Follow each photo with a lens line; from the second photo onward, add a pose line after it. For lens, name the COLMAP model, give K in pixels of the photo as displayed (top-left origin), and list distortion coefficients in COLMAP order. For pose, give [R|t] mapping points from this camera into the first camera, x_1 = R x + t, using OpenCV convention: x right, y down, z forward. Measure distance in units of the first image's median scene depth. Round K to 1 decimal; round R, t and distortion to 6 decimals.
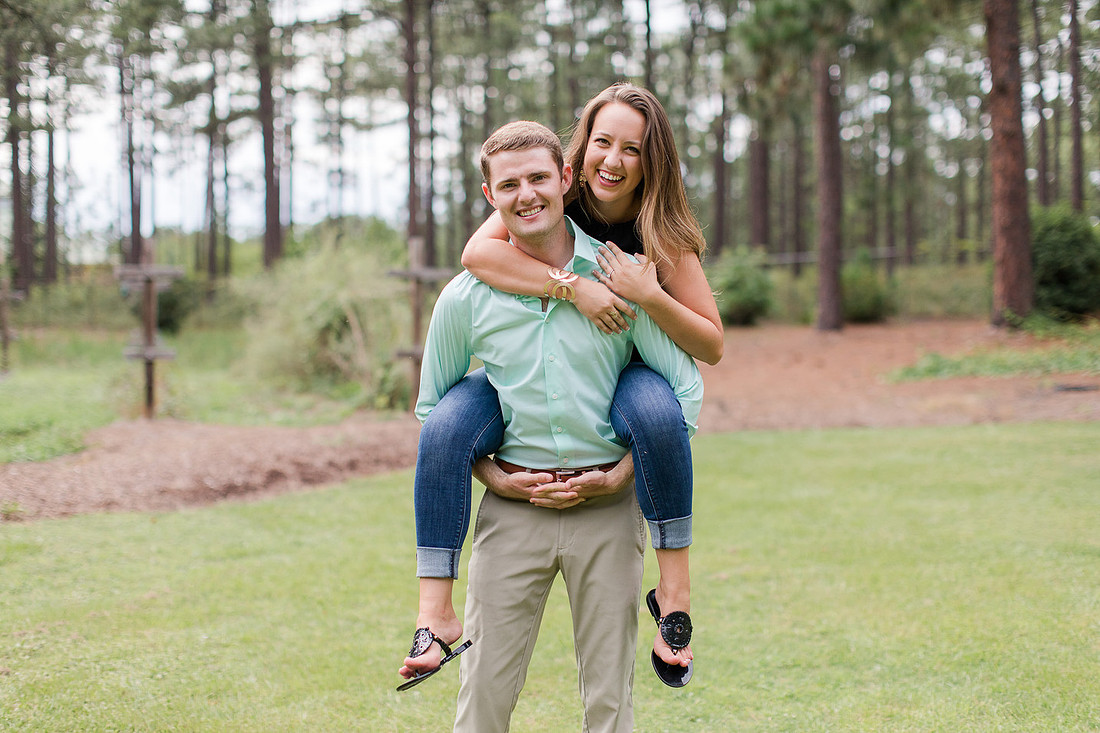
lens RADIAL K [[1552.8, 0, 551.8], [0, 1552.8, 364.5], [0, 0, 1]] dist [-0.002228, 0.052588]
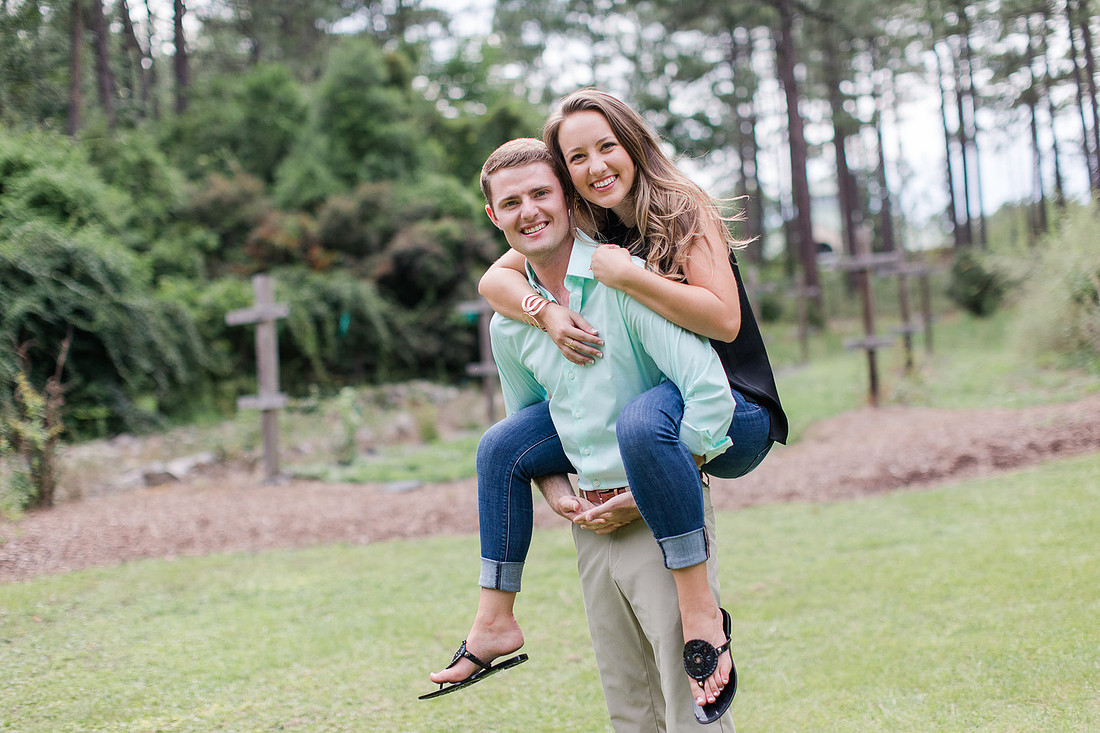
lens RADIAL K [[1552.8, 0, 551.8], [0, 1552.8, 364.5], [0, 0, 1]] dist [-0.002228, 0.052588]
pose [[0.846540, -0.067355, -0.528046, 0.118194], [0.074651, 0.997181, -0.007519, -0.000759], [0.527064, -0.033054, 0.849182, 0.037535]]
